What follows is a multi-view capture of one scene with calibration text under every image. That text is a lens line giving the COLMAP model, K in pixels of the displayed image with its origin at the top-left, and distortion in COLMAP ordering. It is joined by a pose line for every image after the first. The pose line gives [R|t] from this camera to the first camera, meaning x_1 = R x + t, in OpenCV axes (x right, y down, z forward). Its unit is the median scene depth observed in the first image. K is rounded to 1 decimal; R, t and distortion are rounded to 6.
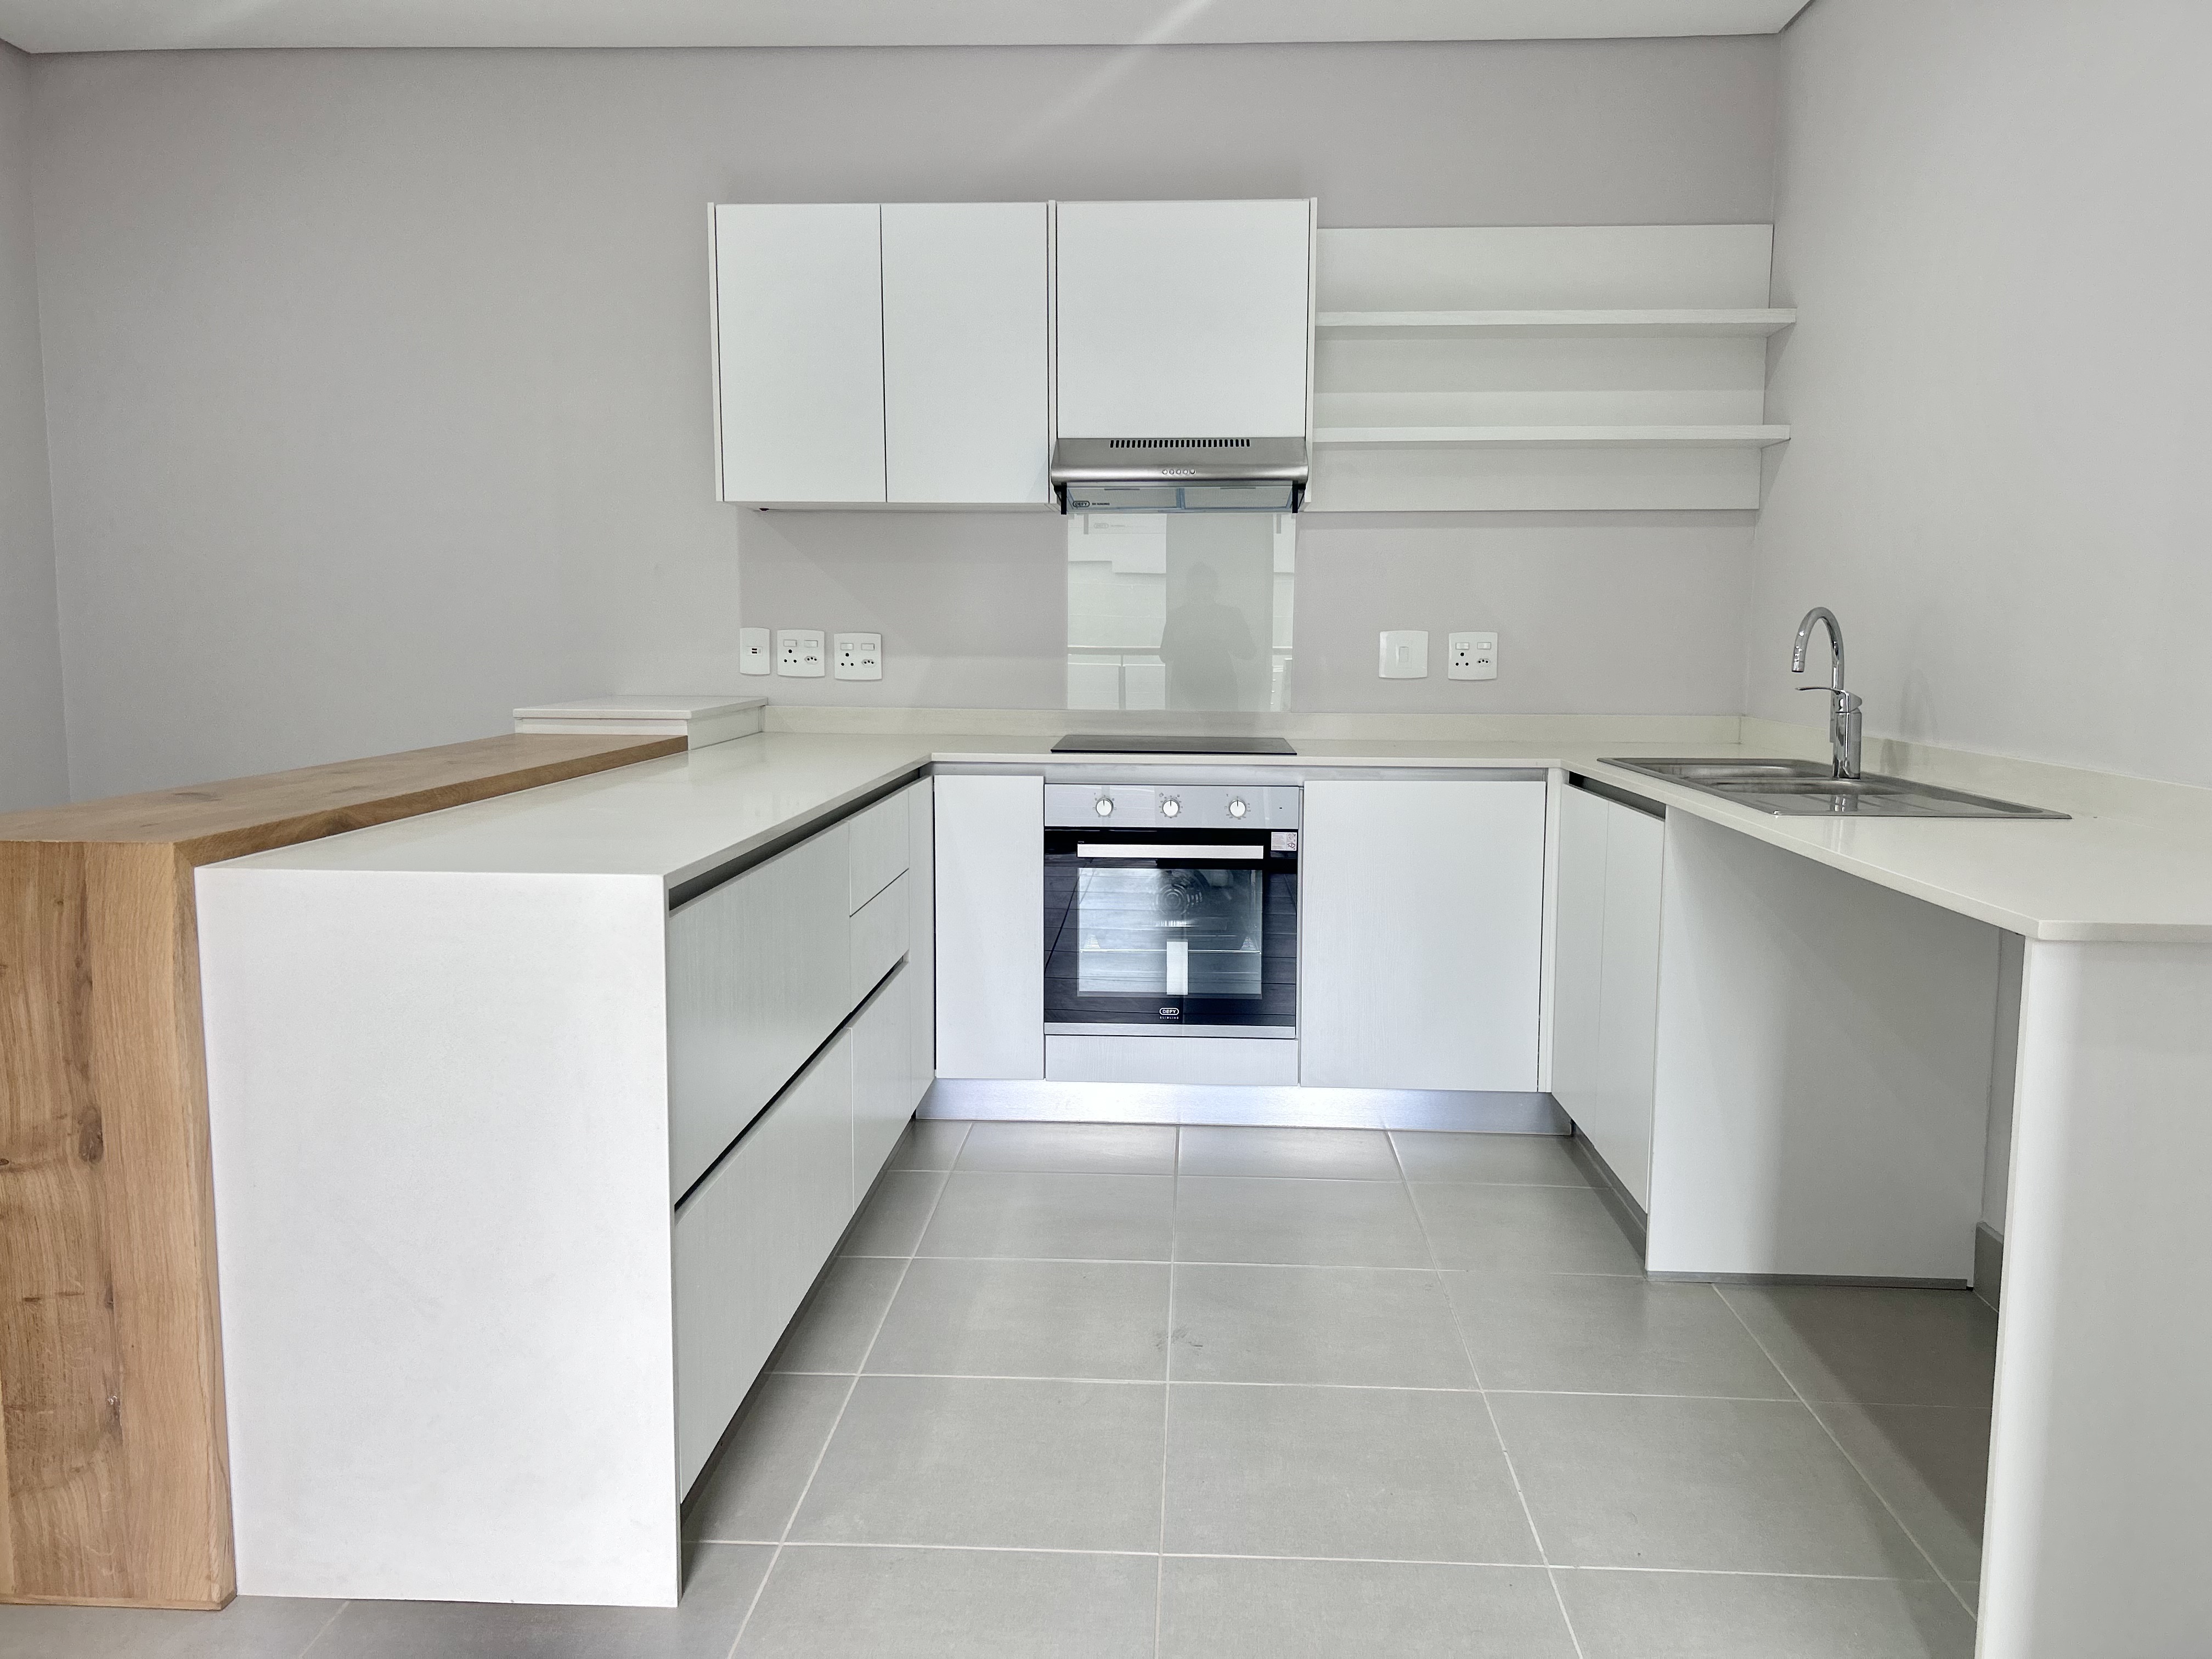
lens RADIAL K [[1682.5, 0, 1106.0], [0, 1682.5, 829.5], [0, 0, 1]] dist [0.057639, 0.000714]
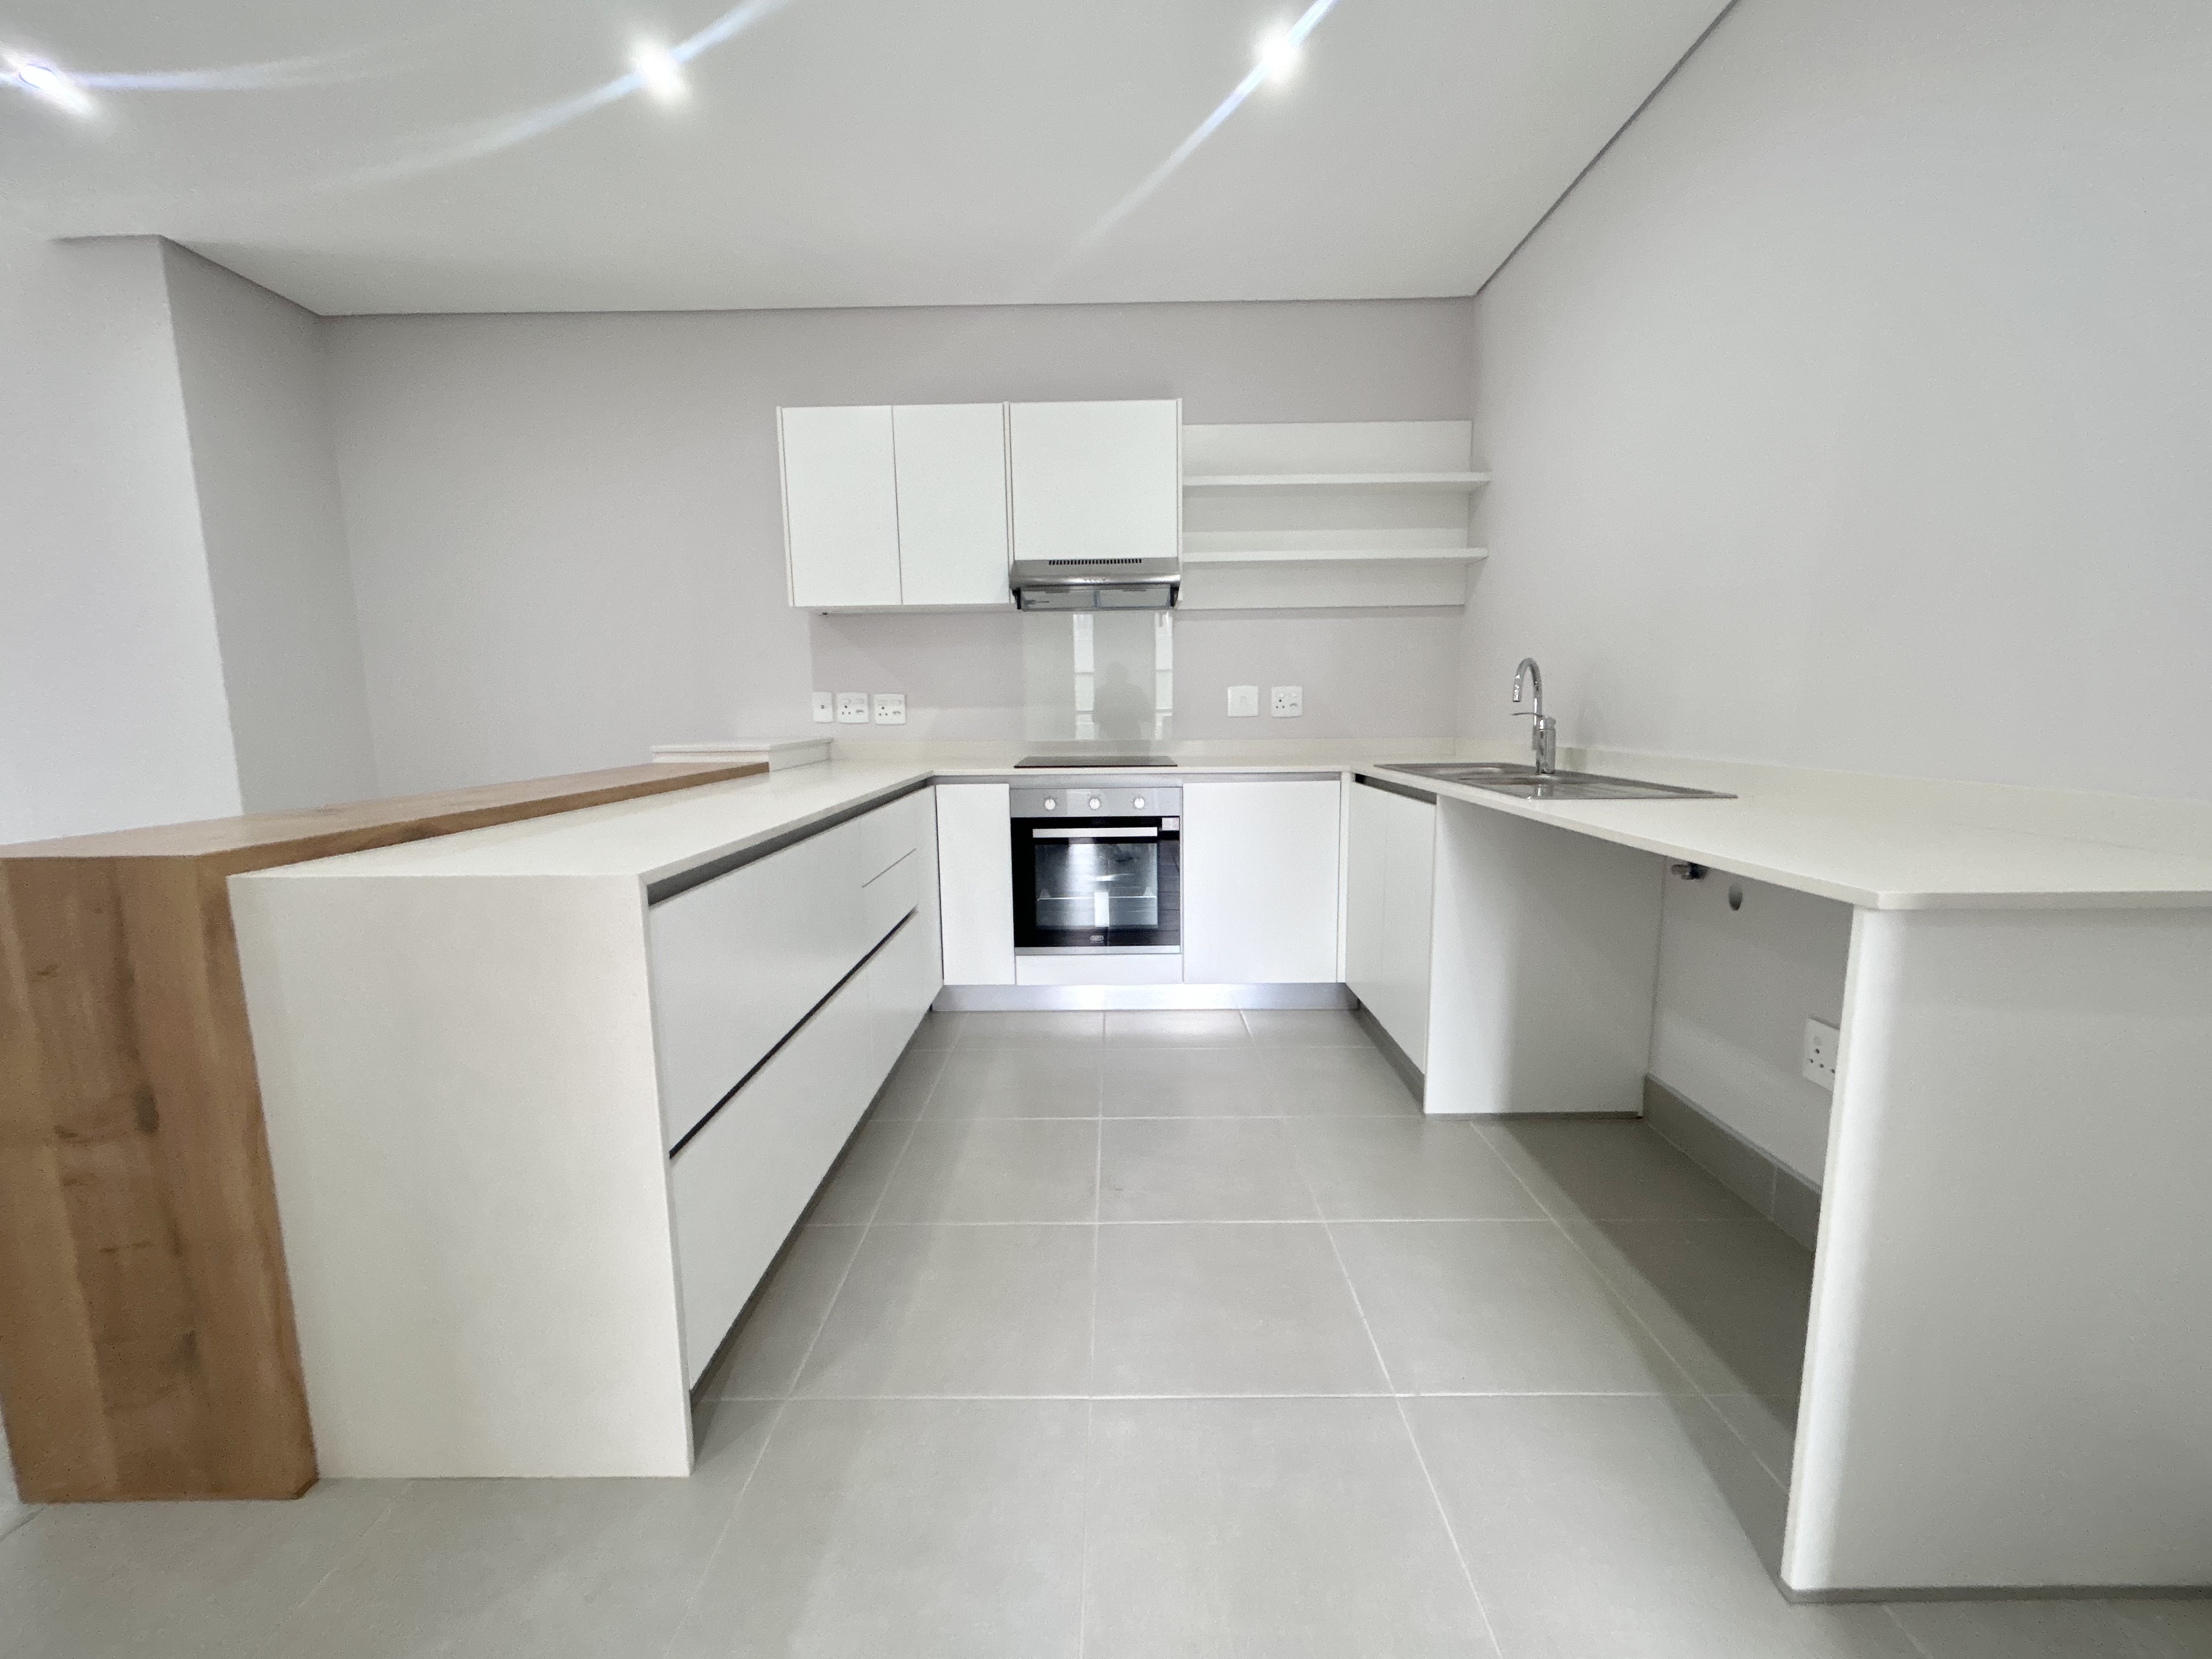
lens RADIAL K [[878.2, 0, 1109.6], [0, 878.2, 824.9], [0, 0, 1]] dist [0.001985, -0.000350]
pose [[0.998779, -0.023311, 0.043551, 0.017033], [0.022765, 0.999656, 0.012993, -0.003424], [-0.043839, -0.011985, 0.998967, 0.215954]]
